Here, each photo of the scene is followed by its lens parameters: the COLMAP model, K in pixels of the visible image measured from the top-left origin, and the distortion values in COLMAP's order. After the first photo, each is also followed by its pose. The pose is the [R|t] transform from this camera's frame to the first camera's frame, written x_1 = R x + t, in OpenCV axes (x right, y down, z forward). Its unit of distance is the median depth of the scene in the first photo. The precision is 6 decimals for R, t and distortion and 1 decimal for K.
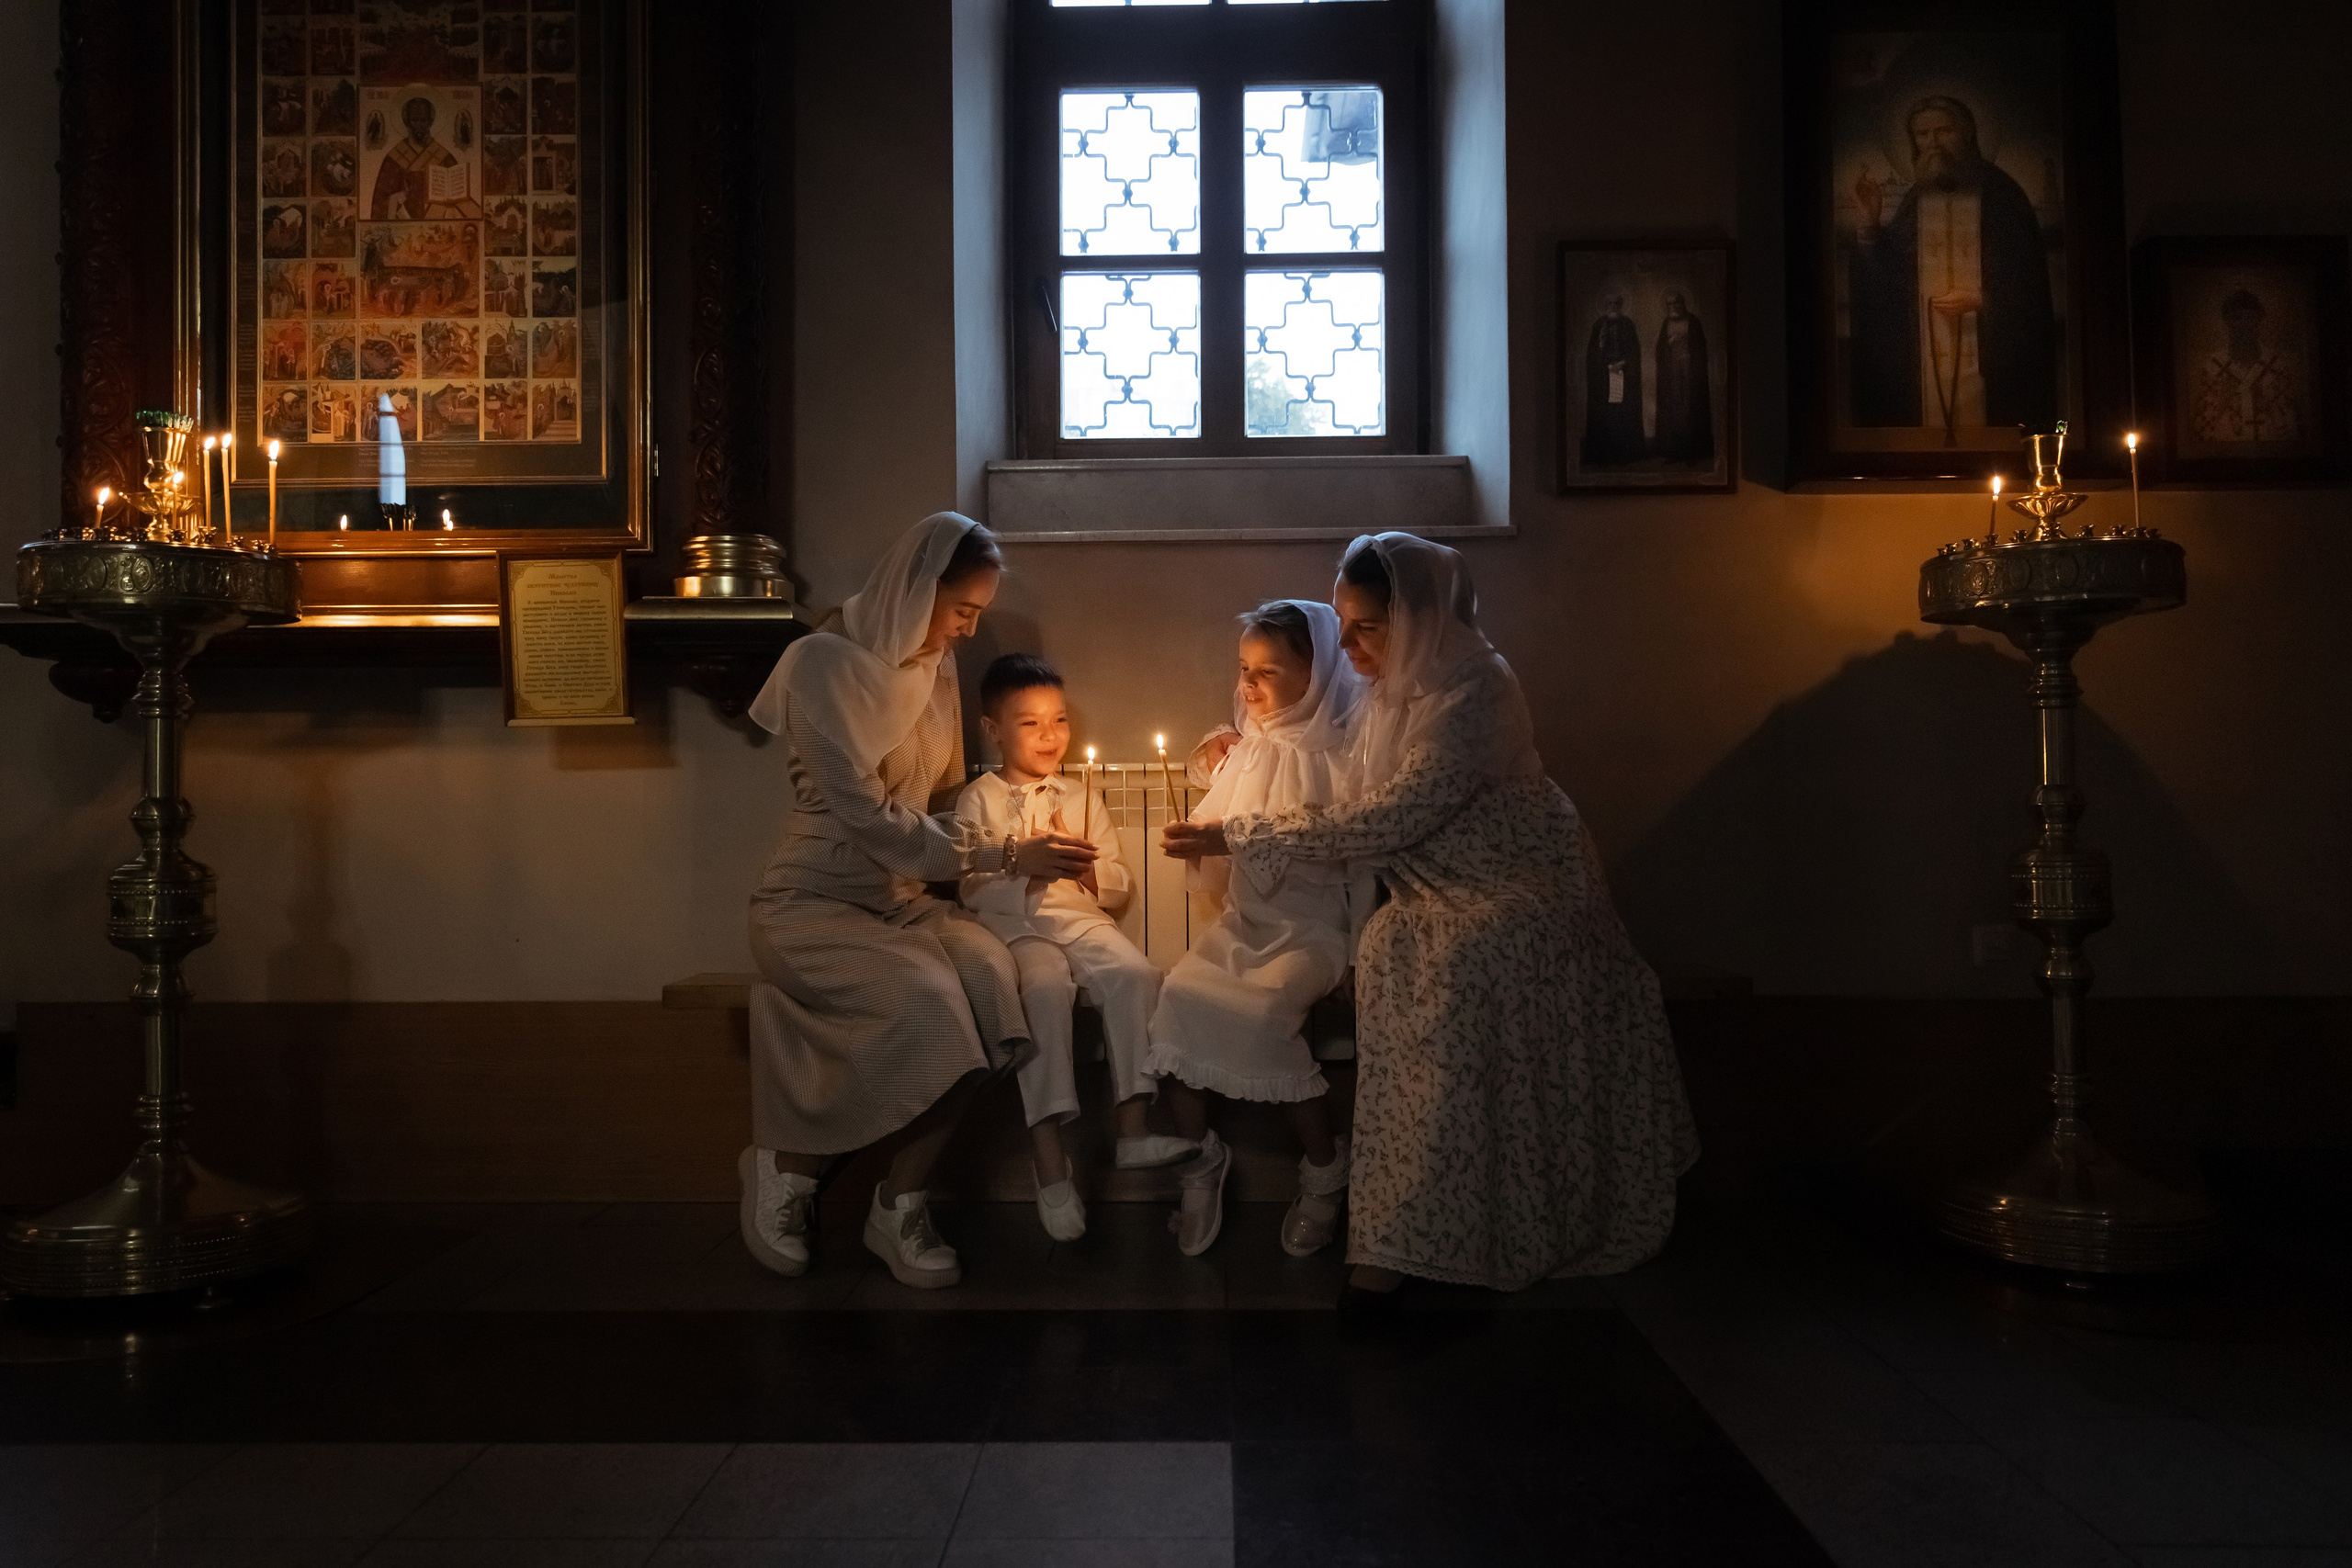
lens RADIAL K [[1946.5, 0, 1150.6], [0, 1946.5, 777.5], [0, 0, 1]] dist [0.016847, 0.000912]
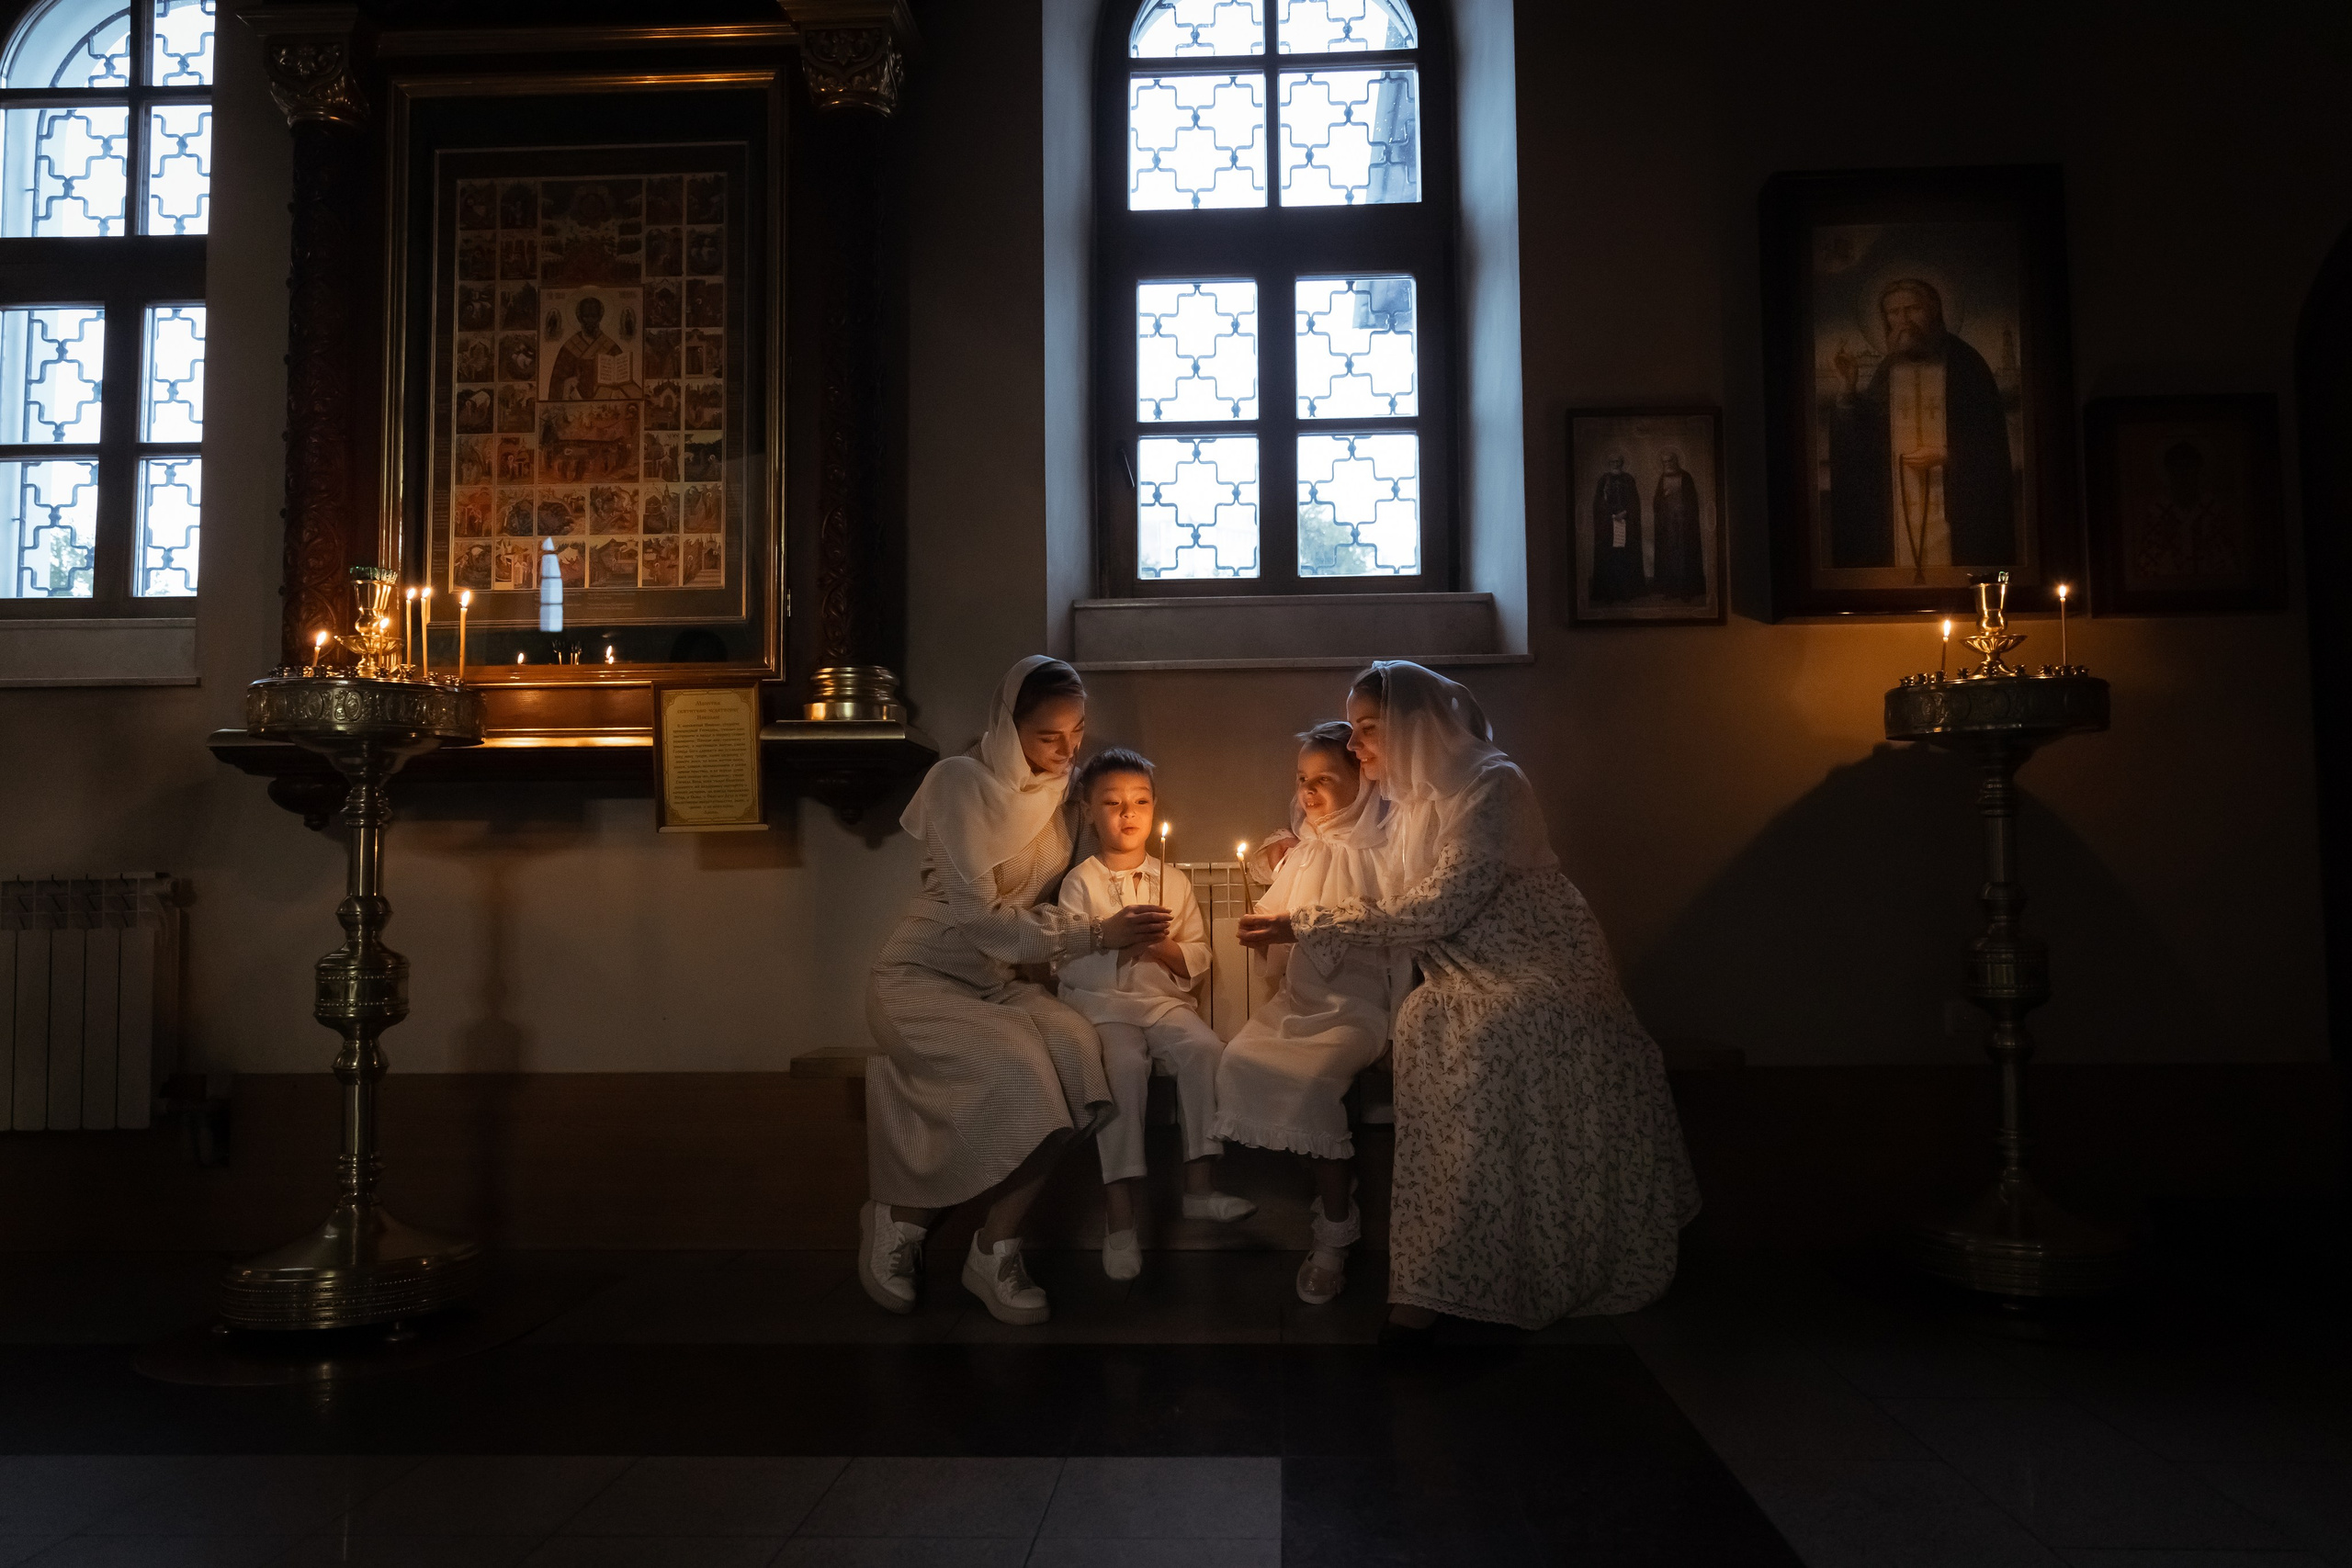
lens RADIAL K [[1752.1, 0, 1184.4], [0, 1752.1, 786.5], [0, 0, 1]] dist [0.025373, -0.016202]
pose [[0.999713, -0.004085, -0.023621, 0.006417], [0.002930, 0.998808, -0.048722, -0.001763], [0.023792, 0.048639, 0.998533, -0.033205]]
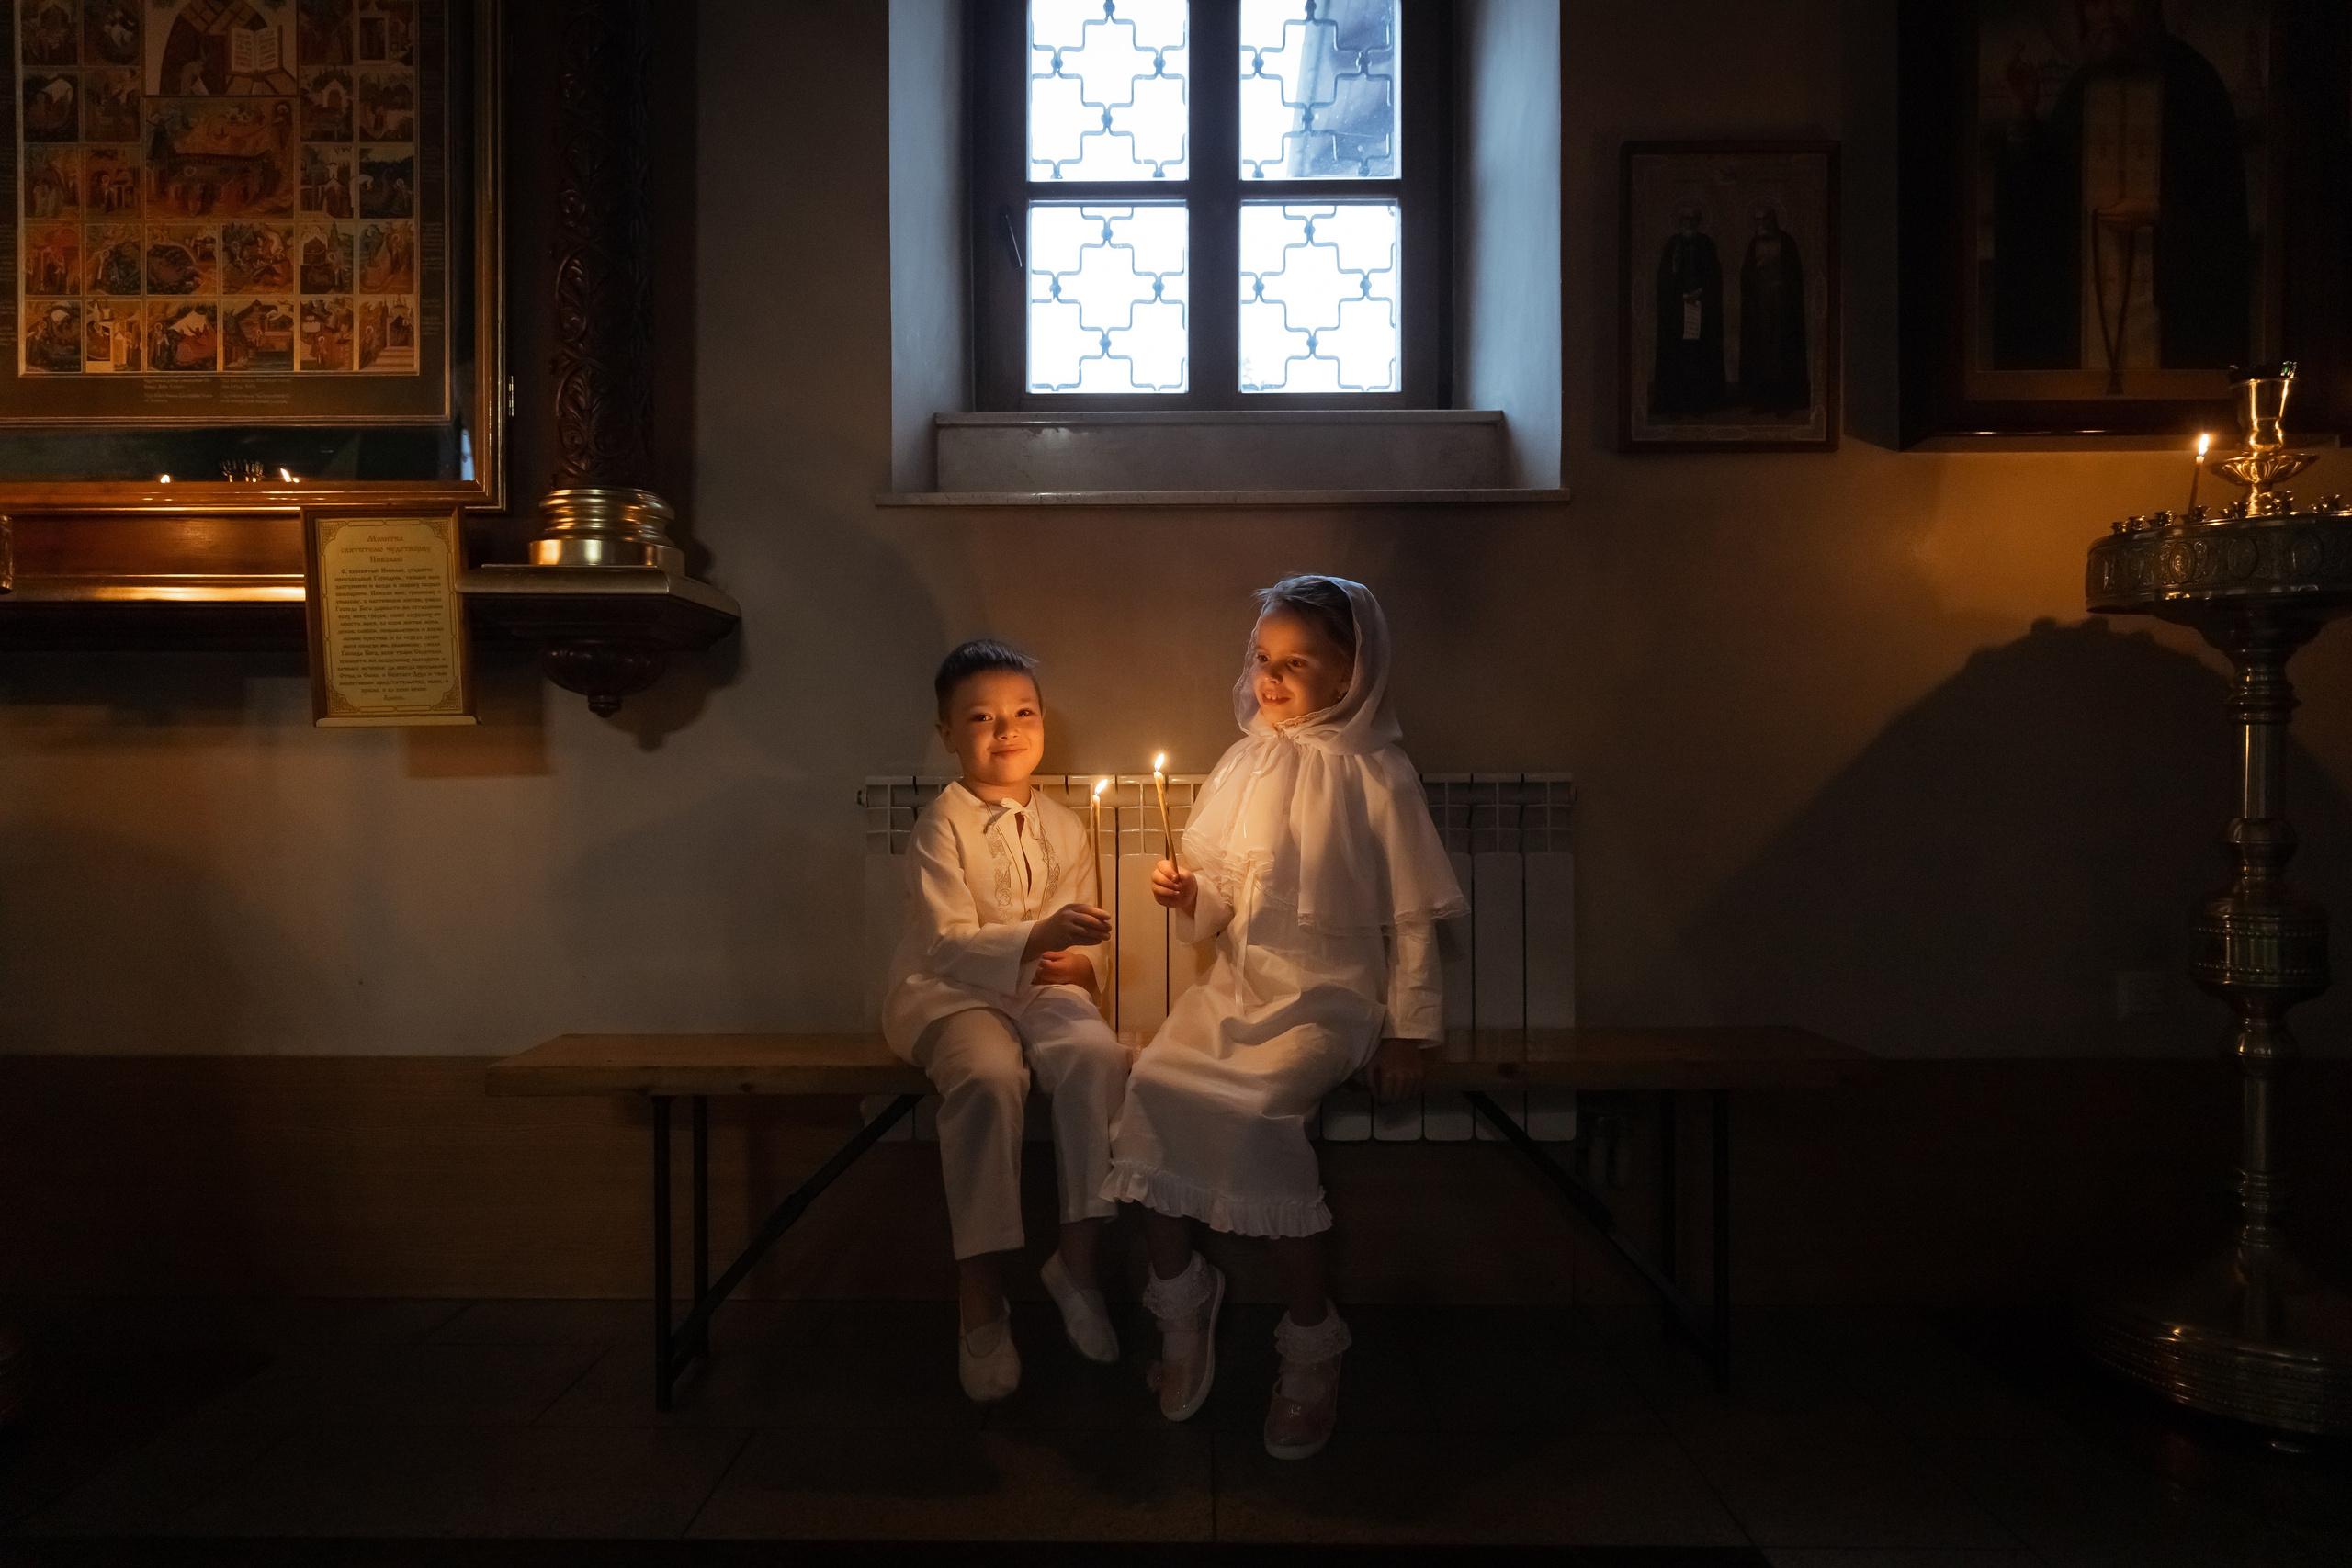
lens RADIAL K [[1752.1, 0, 1182.5], [0, 1752.1, 800.9], [0, 0, 1]] dist [0.025373, -0.016202]
pose [[0.999766, 0.005515, 0.020936, 0.009561], [-0.006017, 0.999695, 0.023973, -0.014429], [-0.020798, -0.024093, 0.999493, 0.257822]]
